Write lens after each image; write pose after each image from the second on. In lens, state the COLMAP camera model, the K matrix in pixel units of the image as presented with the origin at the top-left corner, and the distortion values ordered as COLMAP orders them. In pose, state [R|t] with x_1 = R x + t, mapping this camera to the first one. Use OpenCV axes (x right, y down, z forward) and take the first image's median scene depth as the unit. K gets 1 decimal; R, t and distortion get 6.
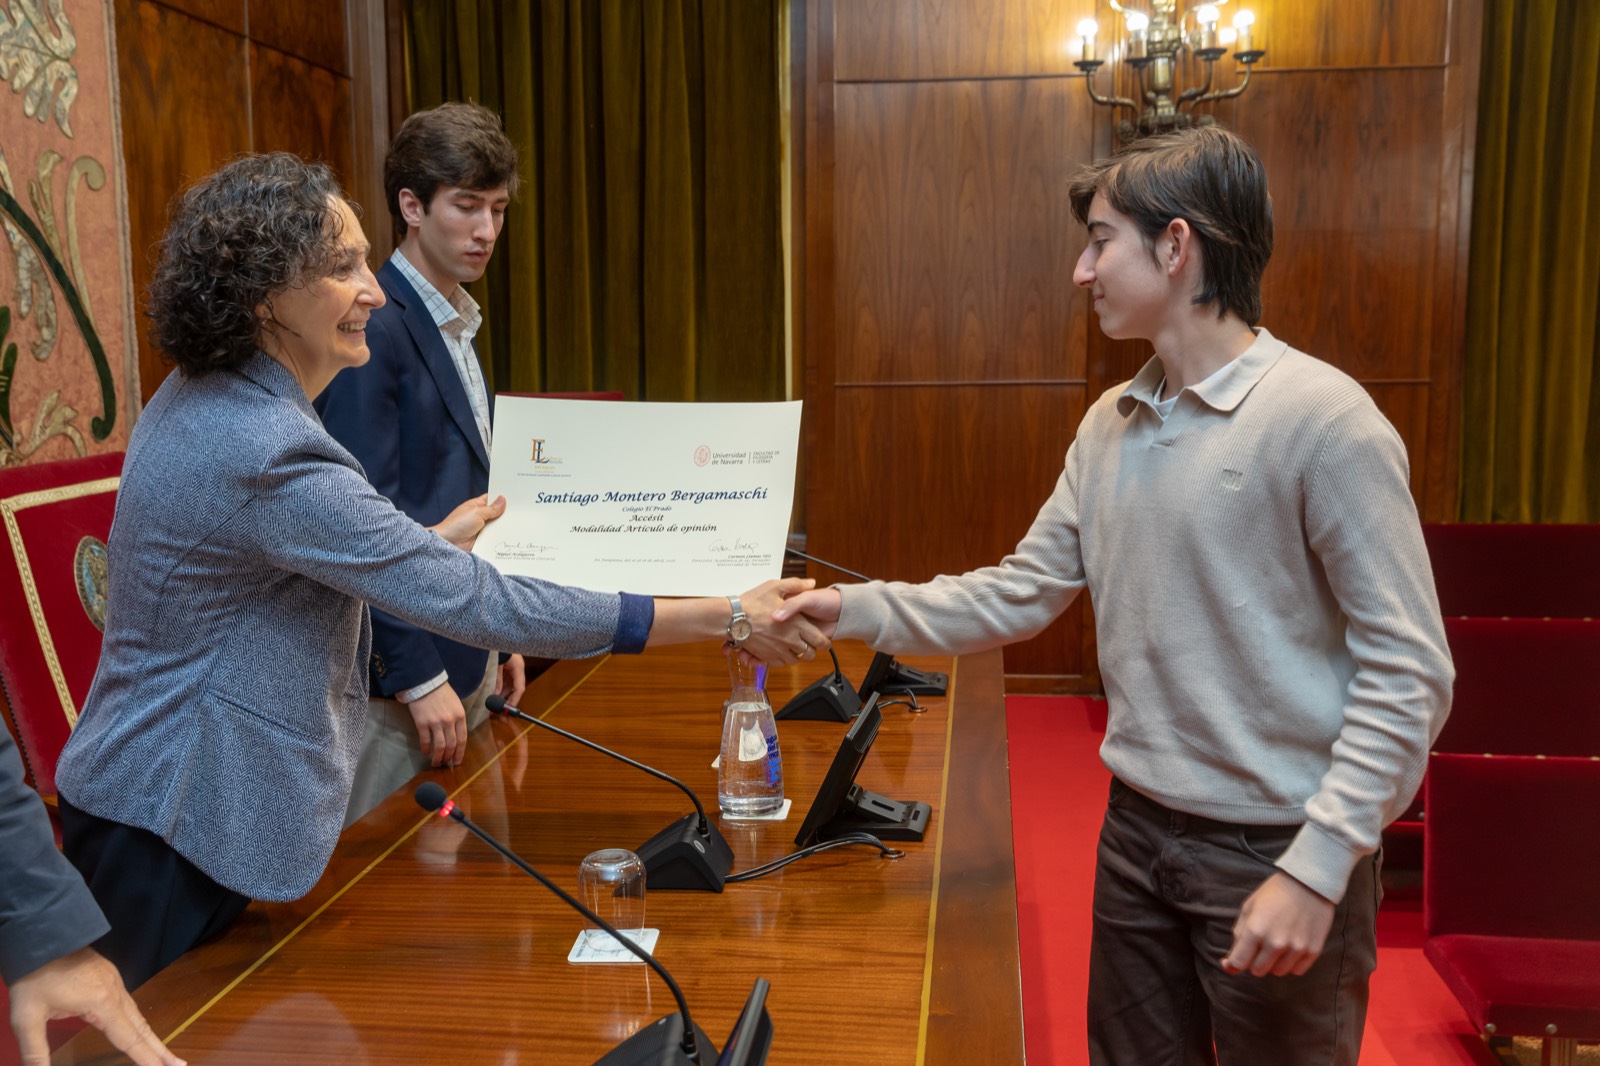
lens RADIAL K [[1553.3, 0, 797.9], [0, 1553.3, 535.0], [0, 0, 1]] dist [0.004278, 0.027500]
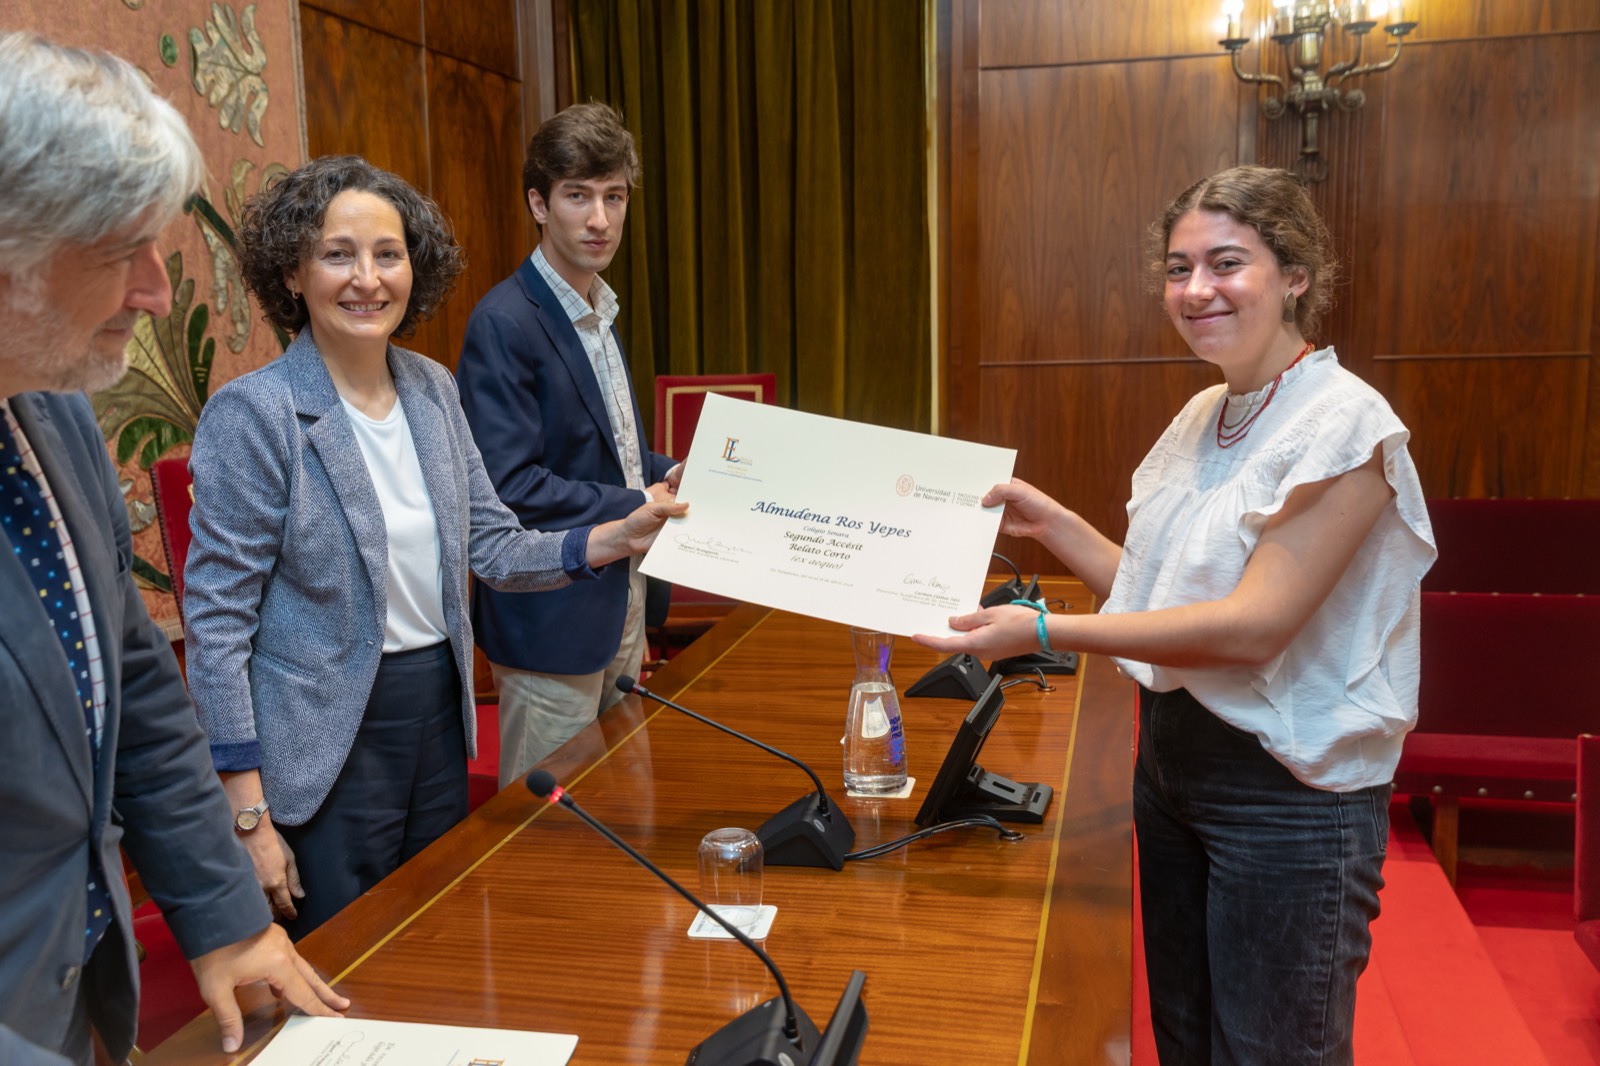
lens RADIAL K [[1478.9, 0, 785.1], [0, 1478.9, 532.3], [0, 0, 1]] dist [0.003933, 0.017211]
pose [[0.993426, 0.001799, -0.114466, 0.008834], [0.000323, 0.999829, 0.018513, -0.003949], [0.114480, -0.018429, 0.993255, 0.009860]]
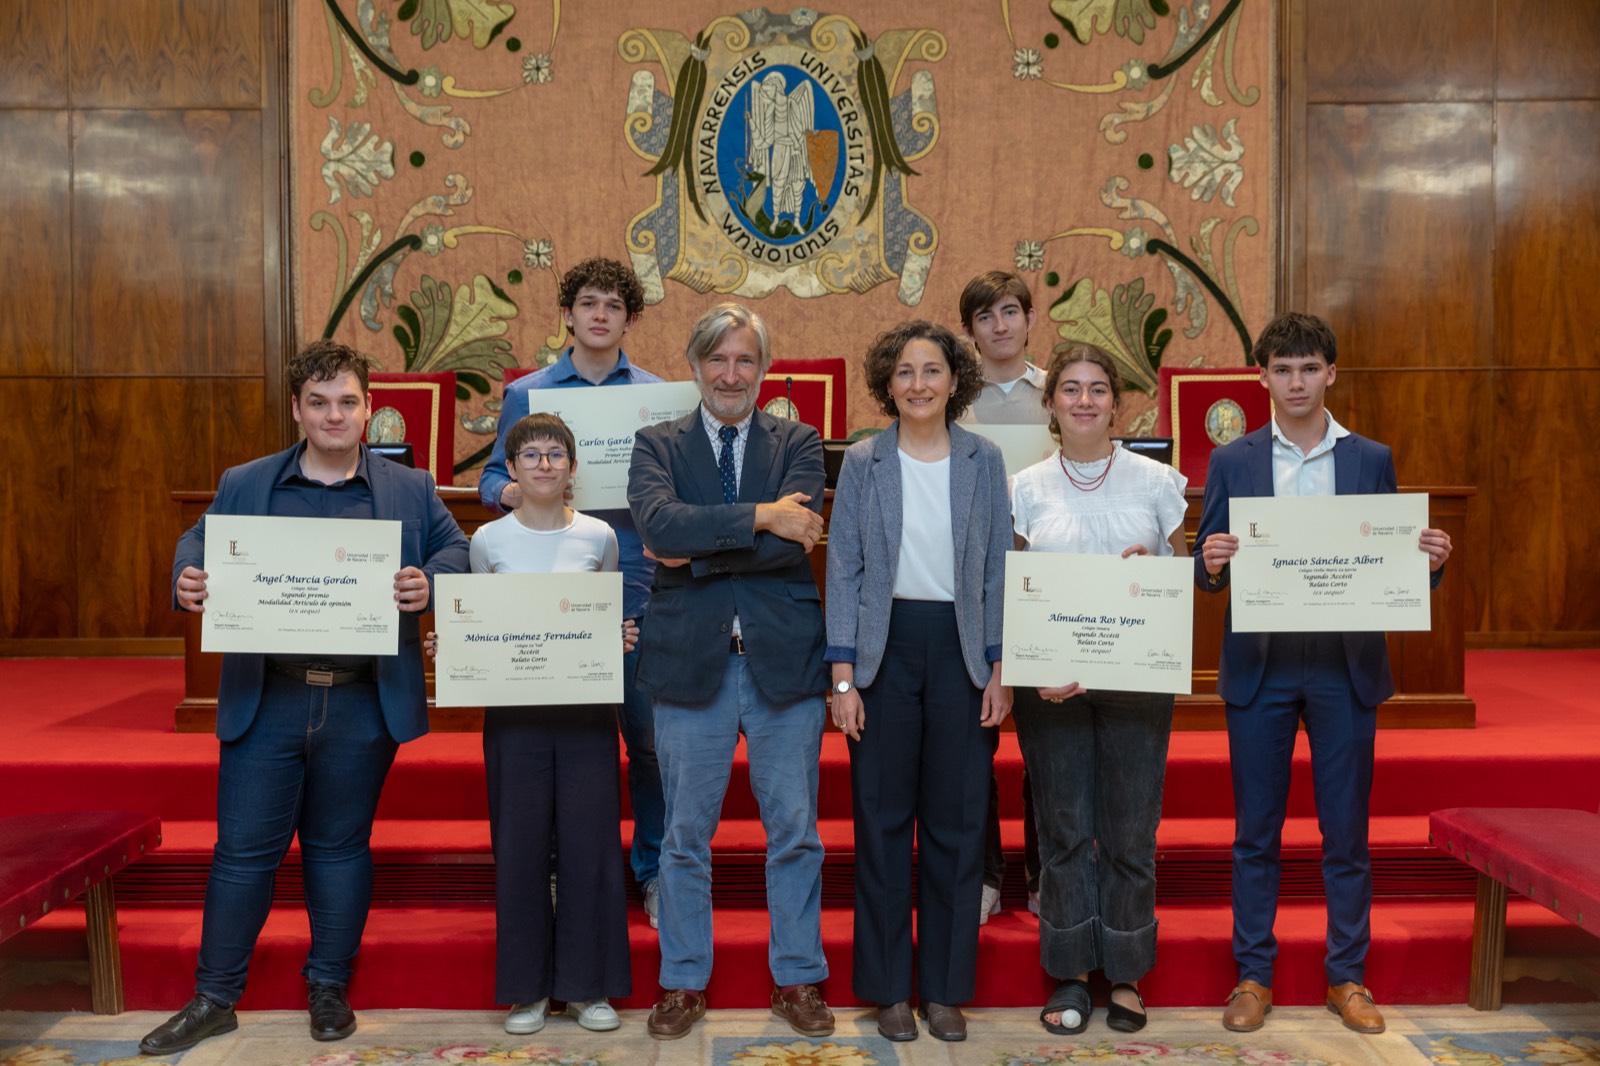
lens RADIAL K [[1956.9, 0, 794.5], [0, 1956.9, 542.5], [0, 0, 1]] dist [0.003907, 0.006369]
pose [[0.113785, 0.033485, -0.992941, 1.081478], [-0.124468, 0.992038, 0.019191, 0.083310], [0.985678, 0.121405, 0.117047, 0.224803]]
